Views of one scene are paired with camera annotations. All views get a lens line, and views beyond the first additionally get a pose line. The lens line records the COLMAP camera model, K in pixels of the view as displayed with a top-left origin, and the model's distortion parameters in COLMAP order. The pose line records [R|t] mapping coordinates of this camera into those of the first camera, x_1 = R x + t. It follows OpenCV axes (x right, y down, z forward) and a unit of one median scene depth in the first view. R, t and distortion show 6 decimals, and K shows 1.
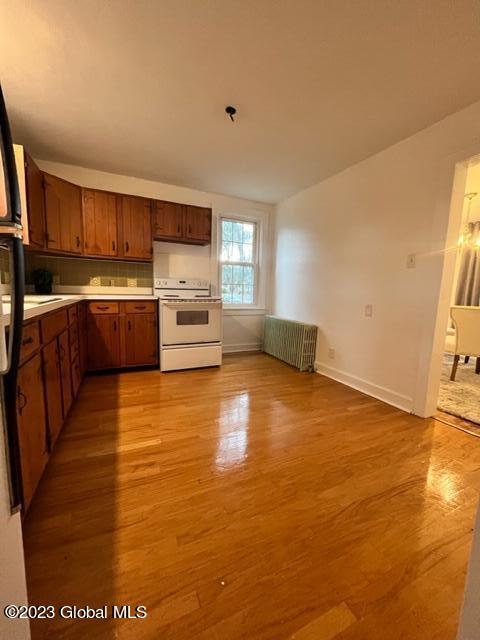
lens RADIAL K [[259.0, 0, 240.7], [0, 259.0, 320.5], [0, 0, 1]] dist [-0.001992, 0.000010]
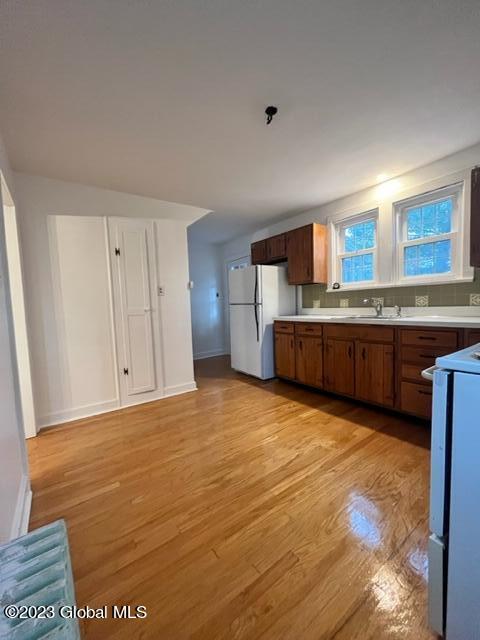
lens RADIAL K [[259.0, 0, 240.7], [0, 259.0, 320.5], [0, 0, 1]] dist [-0.001992, 0.000010]
pose [[-0.982027, 0.022114, -0.187442, 0.160363], [-0.010578, 0.985103, 0.171640, -0.179457], [0.188445, 0.170538, -0.967164, 1.297294]]
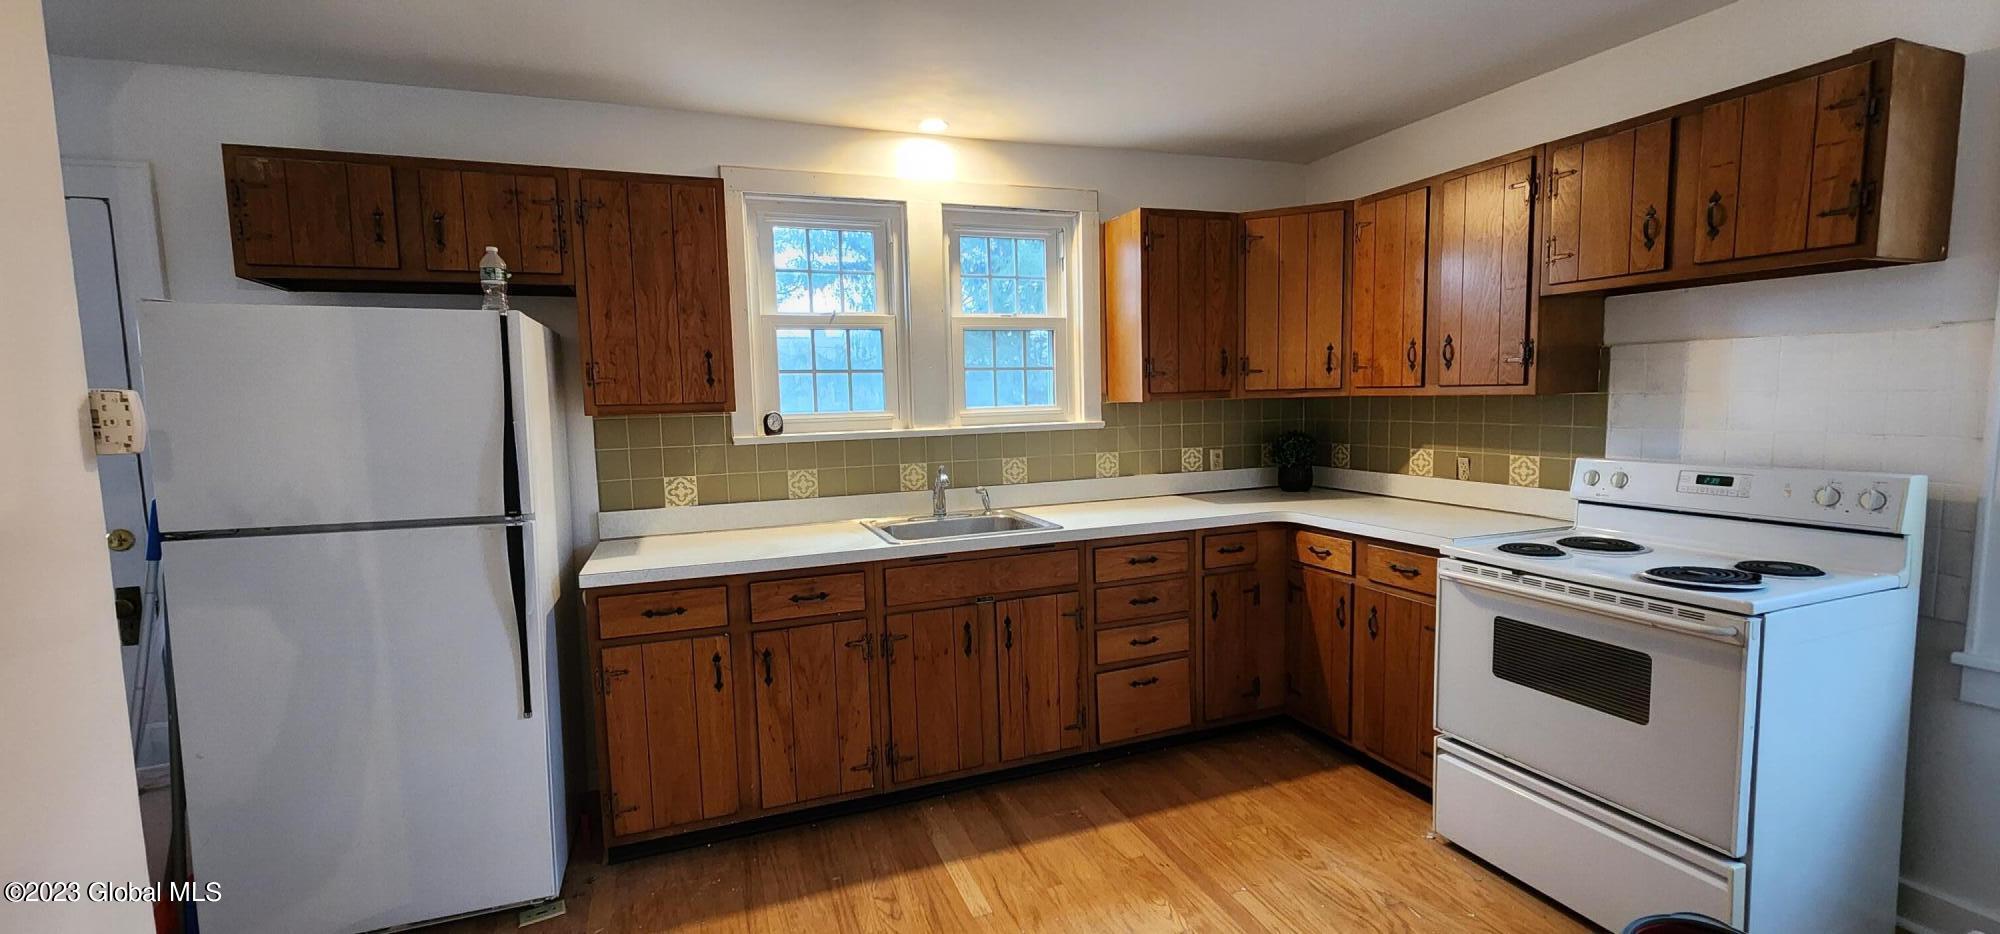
lens RADIAL K [[812.7, 0, 987.2], [0, 812.7, 471.2], [0, 0, 1]] dist [-0.000859, -0.000779]
pose [[-0.078815, 0.071403, -0.994329, 0.517401], [-0.092806, 0.992574, 0.078633, -0.184025], [0.992560, 0.098477, -0.071603, 0.595452]]
